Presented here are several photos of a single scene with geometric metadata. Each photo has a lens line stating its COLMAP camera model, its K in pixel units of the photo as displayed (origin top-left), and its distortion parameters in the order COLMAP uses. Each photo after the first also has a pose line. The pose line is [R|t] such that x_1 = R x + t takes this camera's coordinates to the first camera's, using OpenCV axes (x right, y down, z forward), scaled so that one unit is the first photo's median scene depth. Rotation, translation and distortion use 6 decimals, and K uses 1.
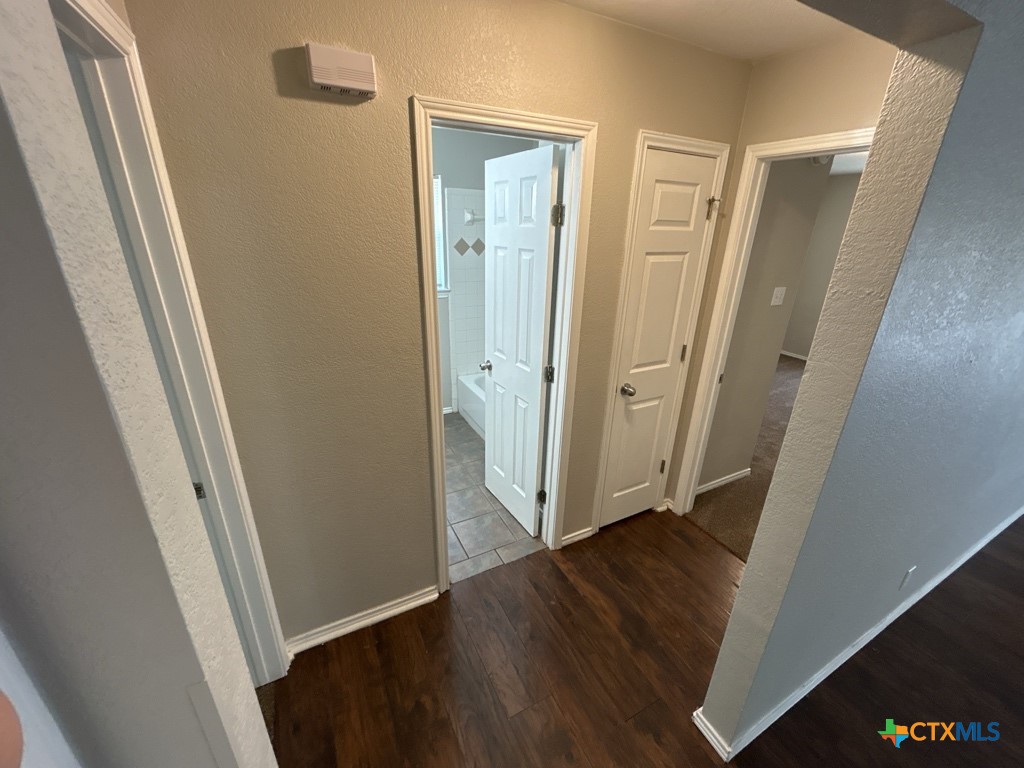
lens RADIAL K [[410.9, 0, 507.1], [0, 410.9, 380.2], [0, 0, 1]] dist [0.006221, 0.000014]
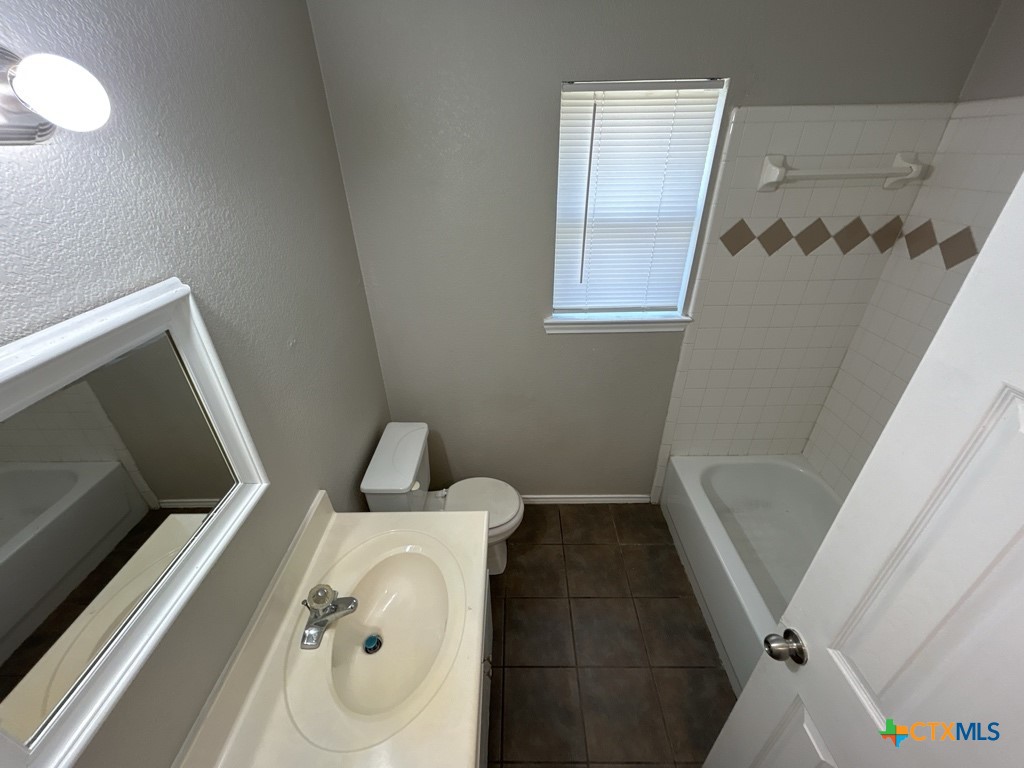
lens RADIAL K [[410.9, 0, 508.0], [0, 410.9, 383.2], [0, 0, 1]] dist [0.006221, 0.000014]
pose [[0.884286, 0.202335, -0.420830, -0.144494], [-0.141012, 0.974879, 0.172414, -0.263063], [0.445144, -0.093122, 0.890604, 0.555088]]
